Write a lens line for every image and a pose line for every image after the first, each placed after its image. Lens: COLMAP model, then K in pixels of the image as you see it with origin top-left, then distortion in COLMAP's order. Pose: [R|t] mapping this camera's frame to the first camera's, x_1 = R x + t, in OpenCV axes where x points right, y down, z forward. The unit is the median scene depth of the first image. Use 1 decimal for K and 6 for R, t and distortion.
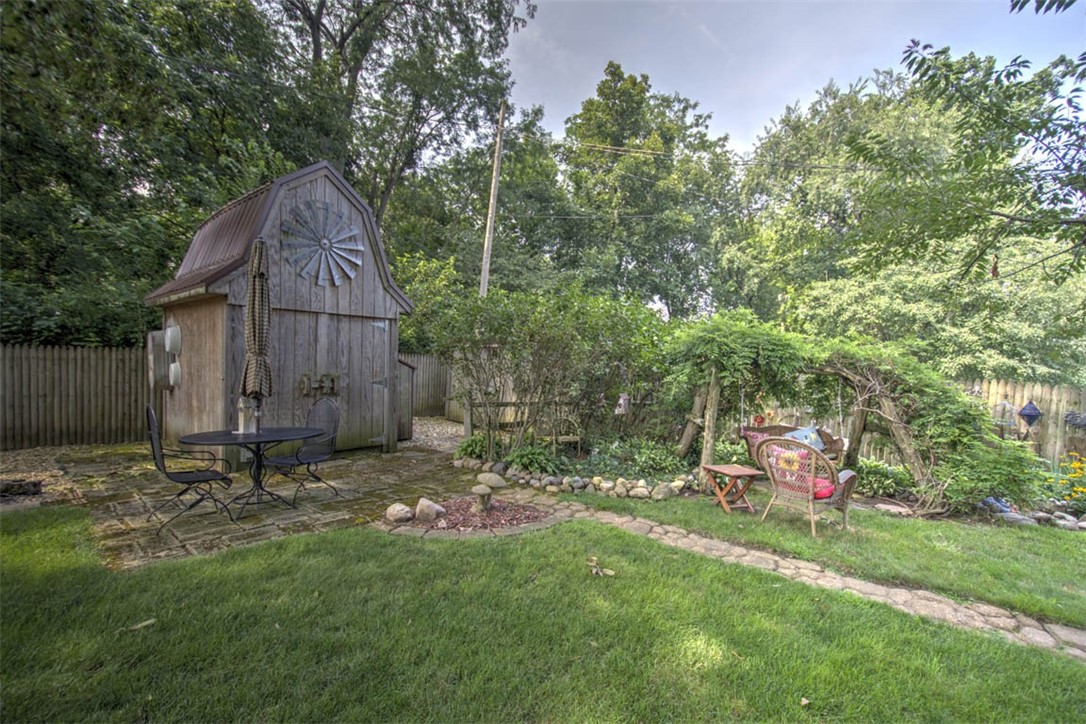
lens RADIAL K [[474.9, 0, 542.0], [0, 474.9, 374.1], [0, 0, 1]] dist [0.010819, 0.000155]
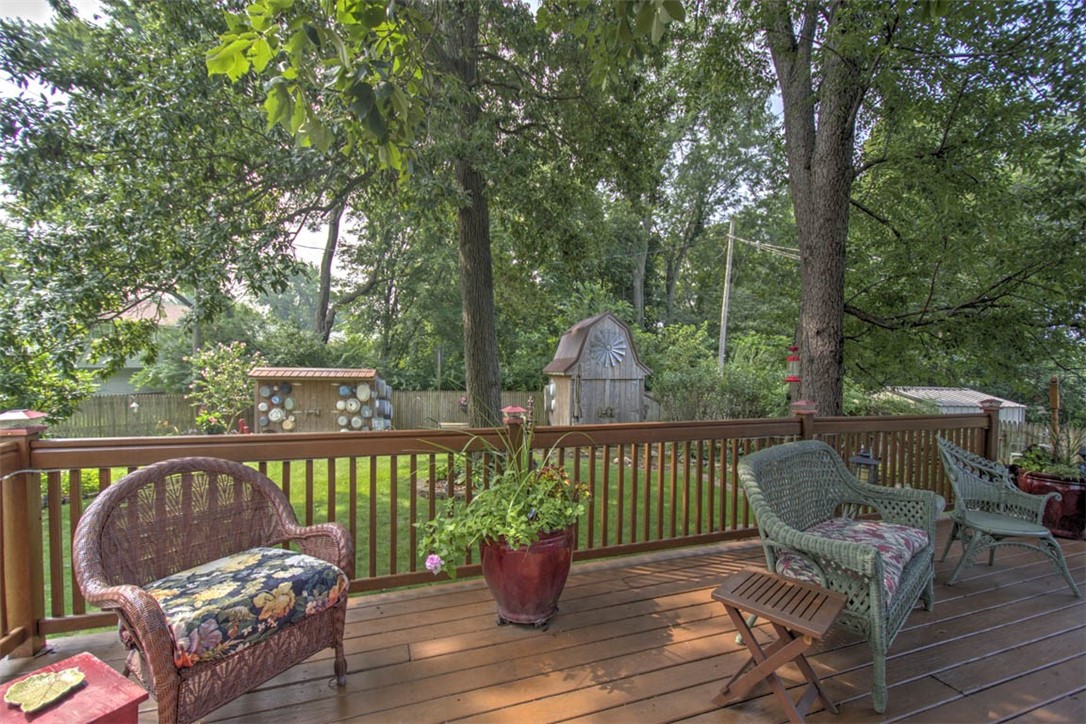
lens RADIAL K [[467.5, 0, 542.7], [0, 467.5, 375.1], [0, 0, 1]] dist [0.005000, -0.000851]
pose [[0.787015, -0.014437, -0.616765, 0.637394], [-0.007755, 0.999416, -0.033290, -0.073367], [0.616885, 0.030983, 0.786443, -0.883880]]
